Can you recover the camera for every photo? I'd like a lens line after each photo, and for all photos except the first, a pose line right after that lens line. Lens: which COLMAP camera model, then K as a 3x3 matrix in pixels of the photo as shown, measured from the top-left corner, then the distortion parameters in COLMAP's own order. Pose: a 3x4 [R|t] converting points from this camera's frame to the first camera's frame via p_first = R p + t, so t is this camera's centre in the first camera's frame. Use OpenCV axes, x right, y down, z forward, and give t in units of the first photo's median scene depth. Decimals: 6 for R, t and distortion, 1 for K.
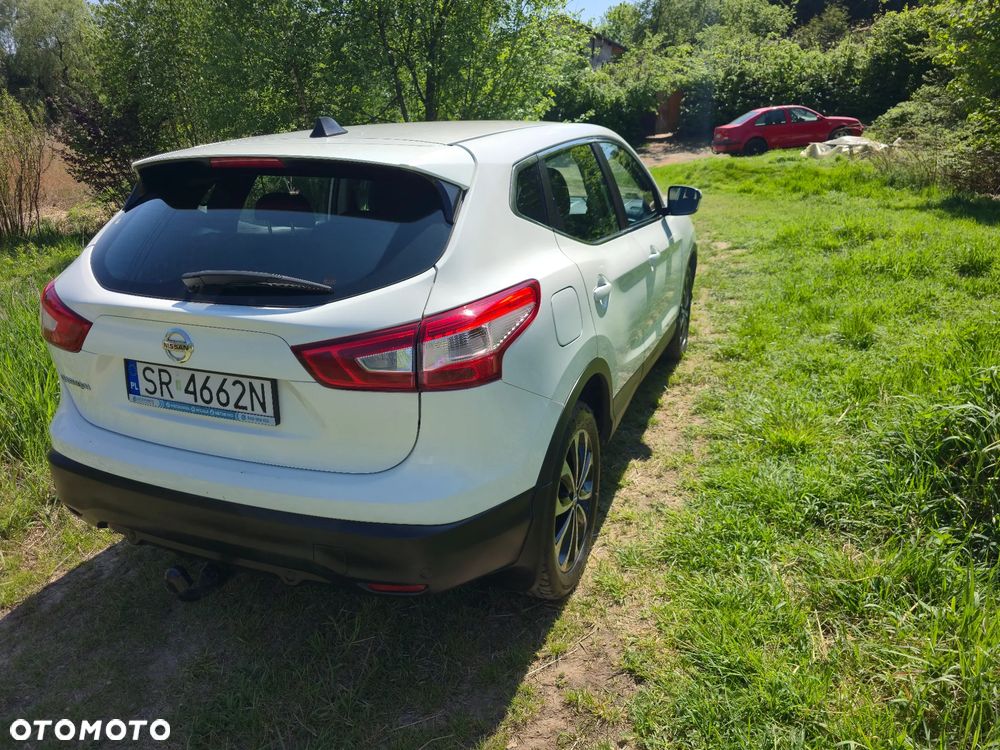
lens RADIAL K [[685.9, 0, 502.7], [0, 685.9, 383.9], [0, 0, 1]] dist [0.041781, -0.043071]
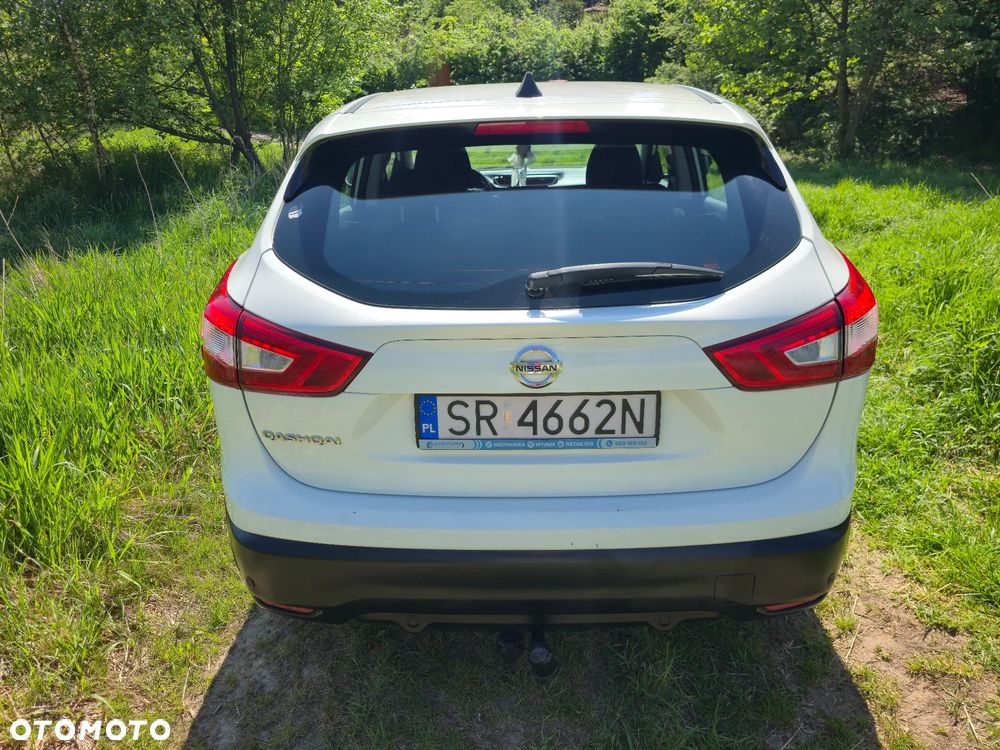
lens RADIAL K [[685.9, 0, 520.4], [0, 685.9, 387.2], [0, 0, 1]] dist [0.041781, -0.043071]
pose [[0.930025, -0.141762, 0.339054, -0.686091], [0.129607, 0.989847, 0.058354, -0.072527], [-0.343883, -0.010327, 0.938956, 0.255556]]
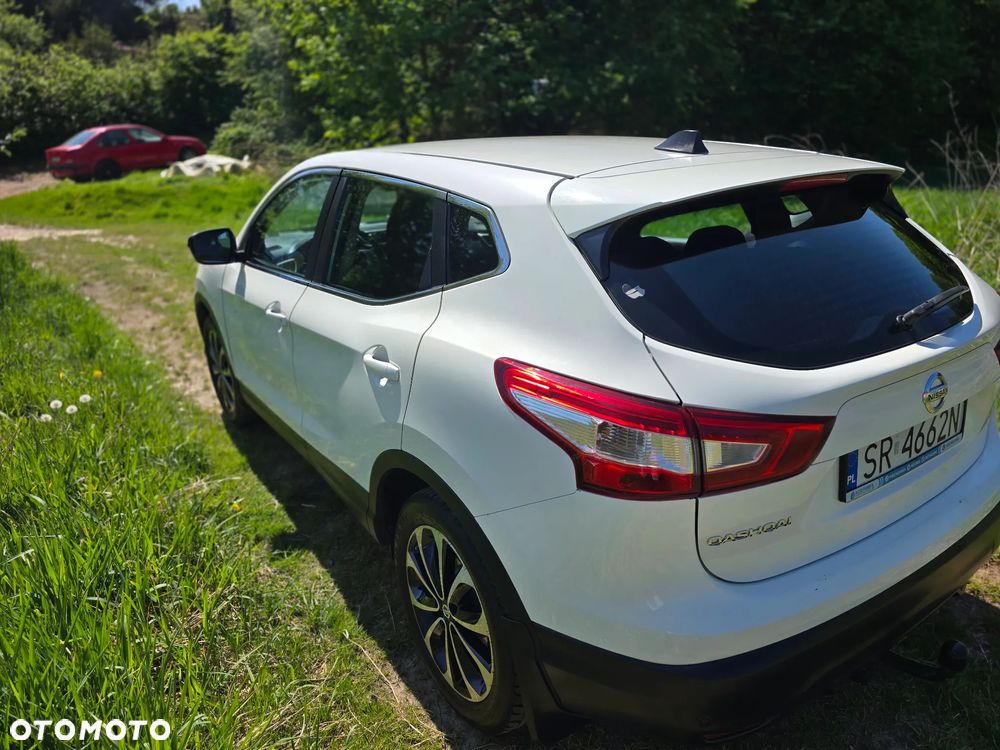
lens RADIAL K [[685.9, 0, 525.1], [0, 685.9, 373.3], [0, 0, 1]] dist [0.041781, -0.043071]
pose [[0.548050, -0.277601, 0.789037, -1.292185], [0.308824, 0.943826, 0.117556, -0.305832], [-0.777347, 0.179247, 0.602994, 0.797052]]
